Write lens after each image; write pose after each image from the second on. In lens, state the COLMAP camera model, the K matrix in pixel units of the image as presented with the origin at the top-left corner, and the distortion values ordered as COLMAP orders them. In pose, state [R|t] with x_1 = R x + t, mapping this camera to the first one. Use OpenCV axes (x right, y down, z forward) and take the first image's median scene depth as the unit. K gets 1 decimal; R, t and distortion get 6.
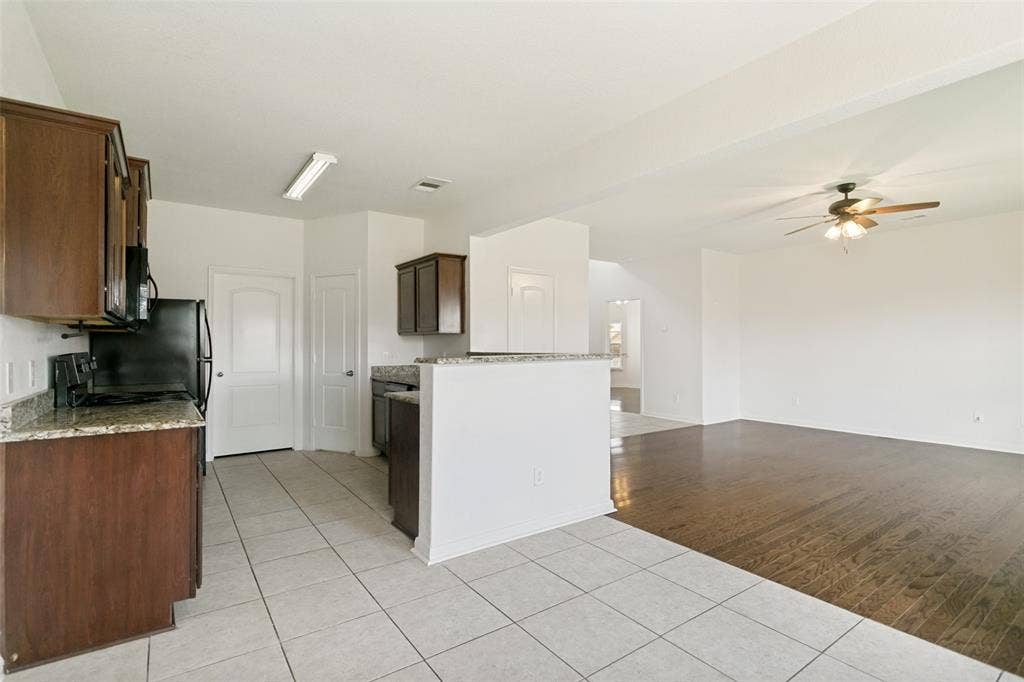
lens RADIAL K [[487.7, 0, 512.0], [0, 487.7, 341.0], [0, 0, 1]] dist [-0.000856, -0.000083]
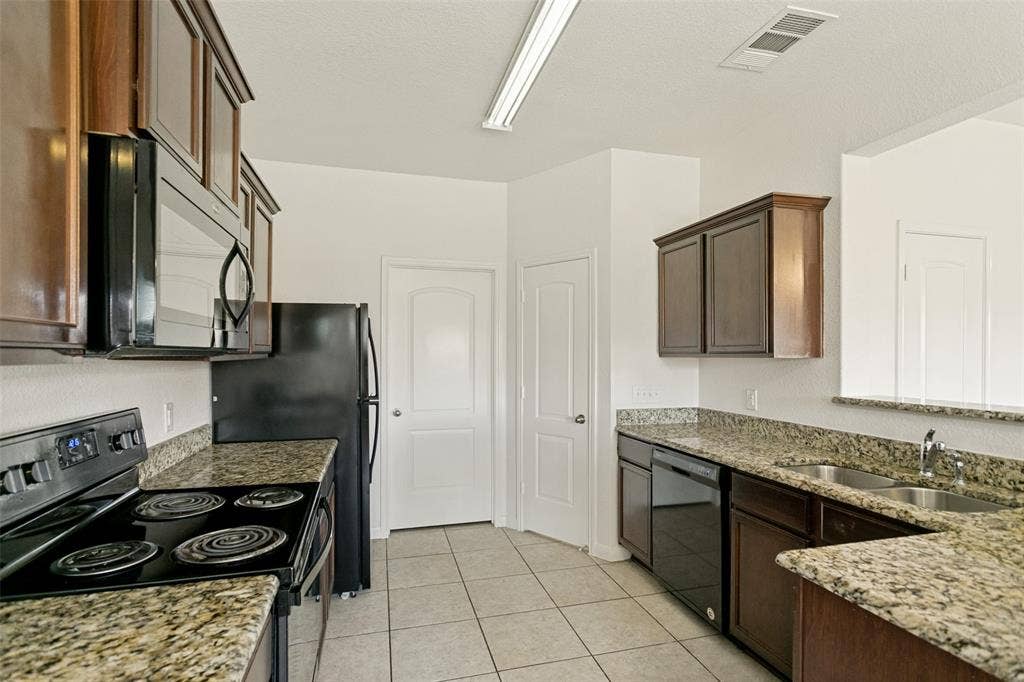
lens RADIAL K [[496.0, 0, 516.5], [0, 496.0, 352.7], [0, 0, 1]] dist [0.000038, -0.000037]
pose [[0.941506, 0.001384, -0.336995, -0.219257], [0.000567, 0.999984, 0.005693, -0.023516], [0.336997, -0.005551, 0.941489, 0.428610]]
